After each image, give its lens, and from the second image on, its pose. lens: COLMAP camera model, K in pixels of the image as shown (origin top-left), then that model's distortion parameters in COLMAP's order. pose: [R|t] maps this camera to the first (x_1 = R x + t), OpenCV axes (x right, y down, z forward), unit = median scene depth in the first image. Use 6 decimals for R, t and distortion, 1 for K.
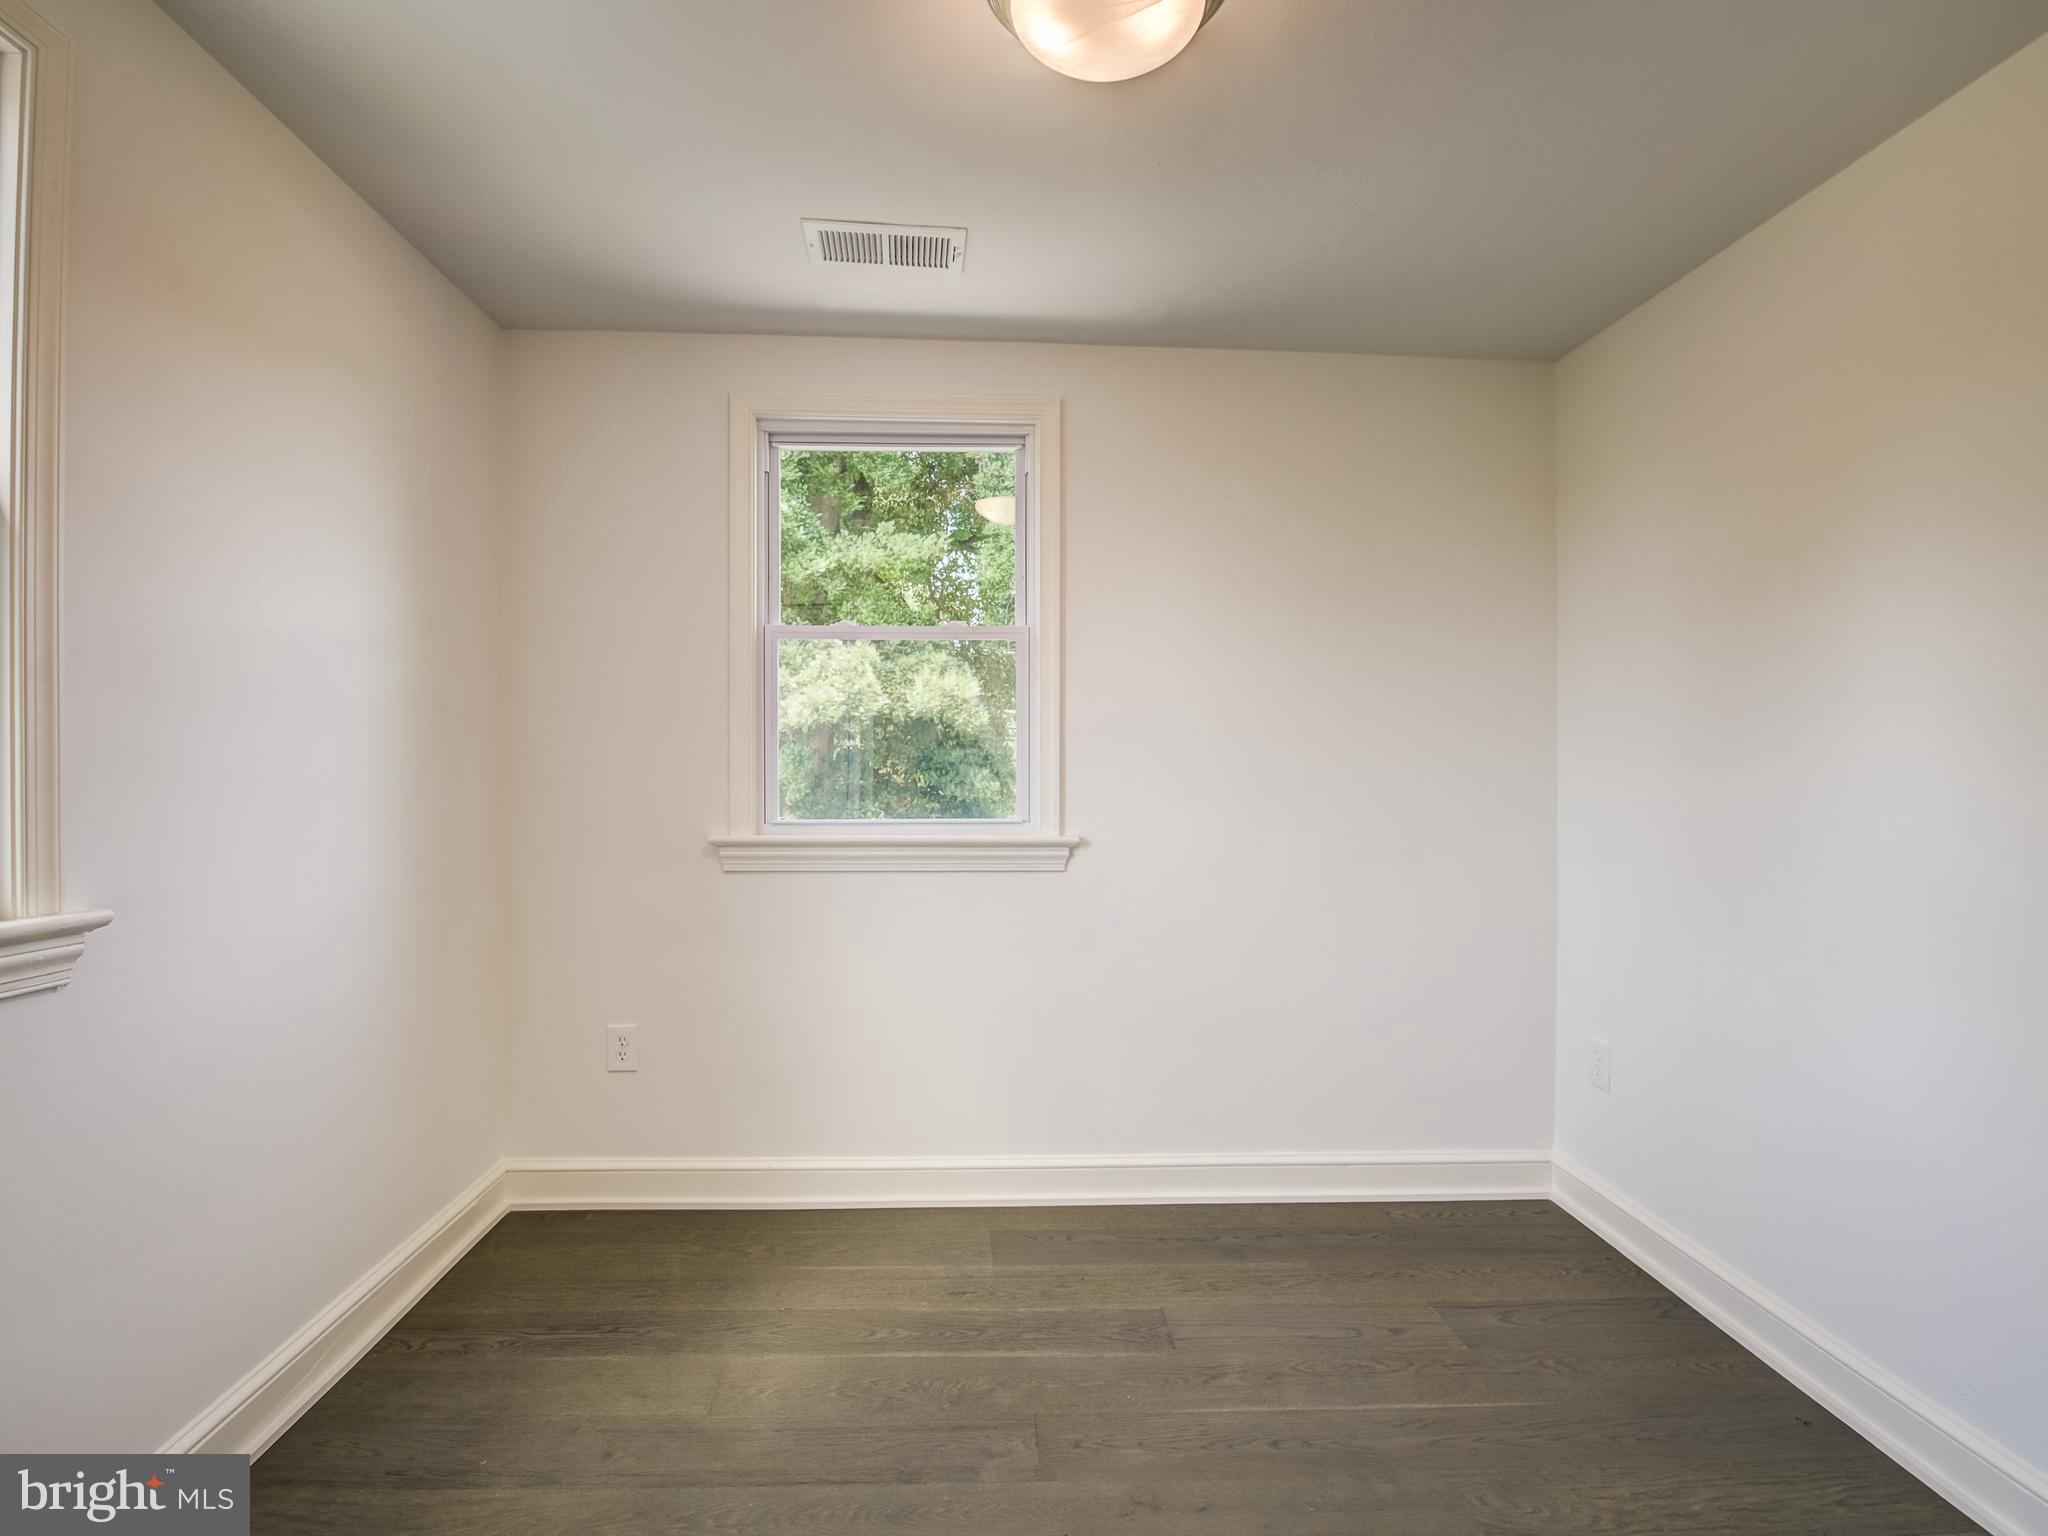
lens RADIAL K [[1000.8, 0, 1005.2], [0, 1000.8, 773.3], [0, 0, 1]] dist [-0.005449, -0.007729]
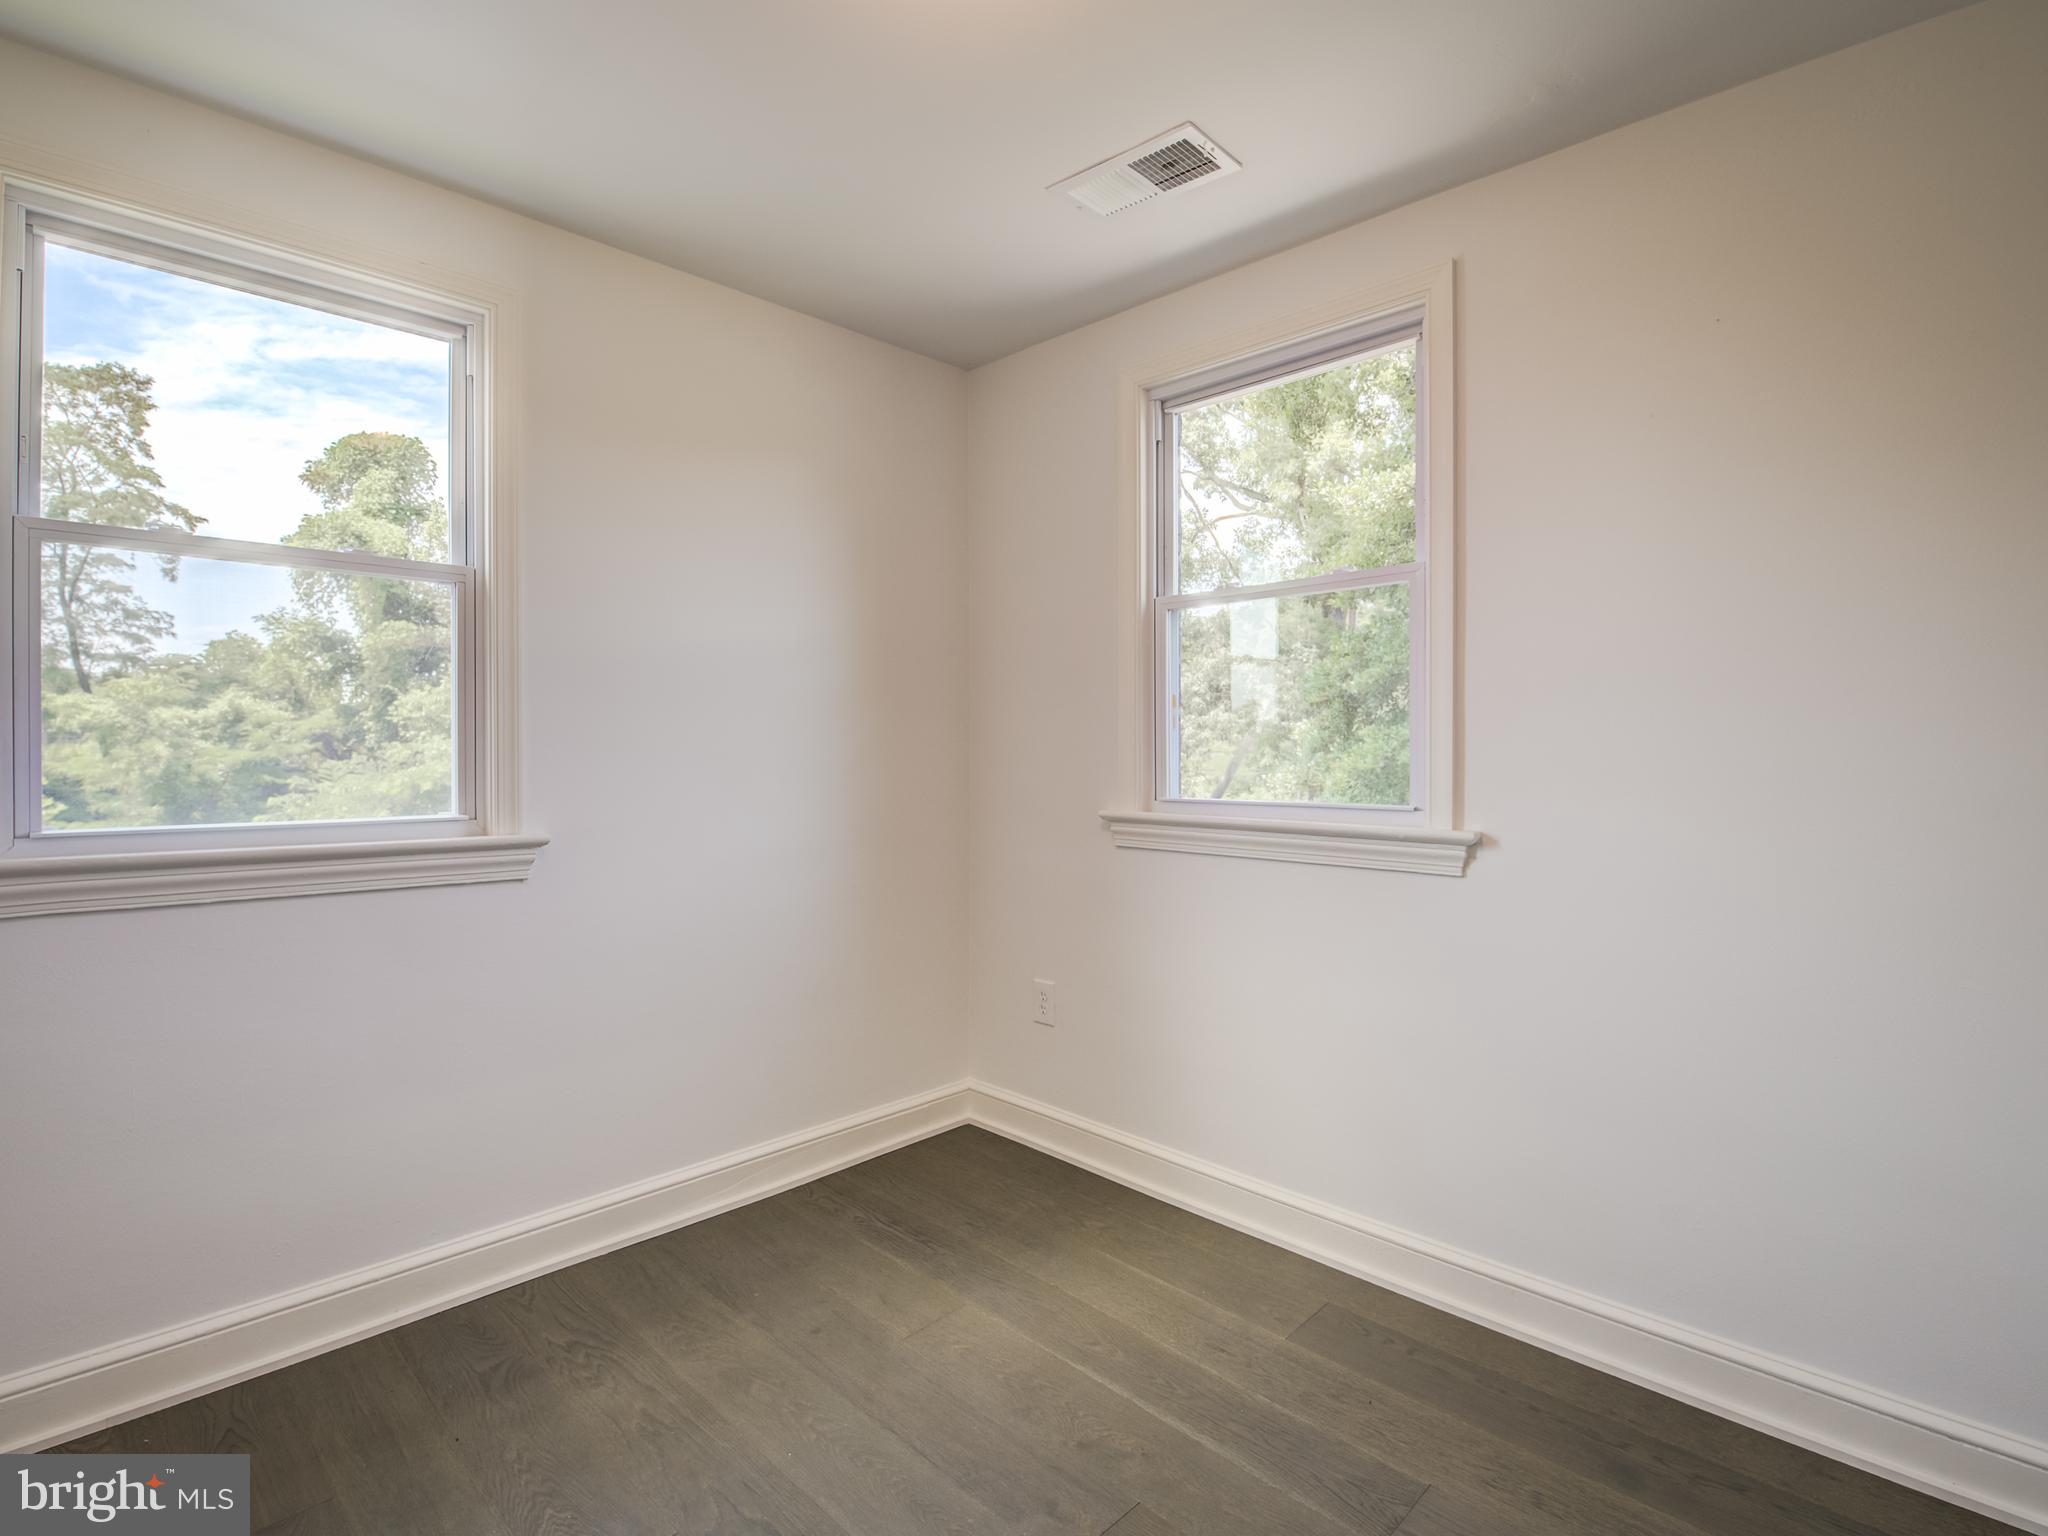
lens RADIAL K [[1000.8, 0, 1011.1], [0, 1000.8, 753.6], [0, 0, 1]] dist [-0.005449, -0.007729]
pose [[0.680345, 0.002241, -0.732889, 0.444499], [-0.001859, 0.999997, 0.001332, 0.003695], [0.732890, 0.000456, 0.680347, 0.267558]]
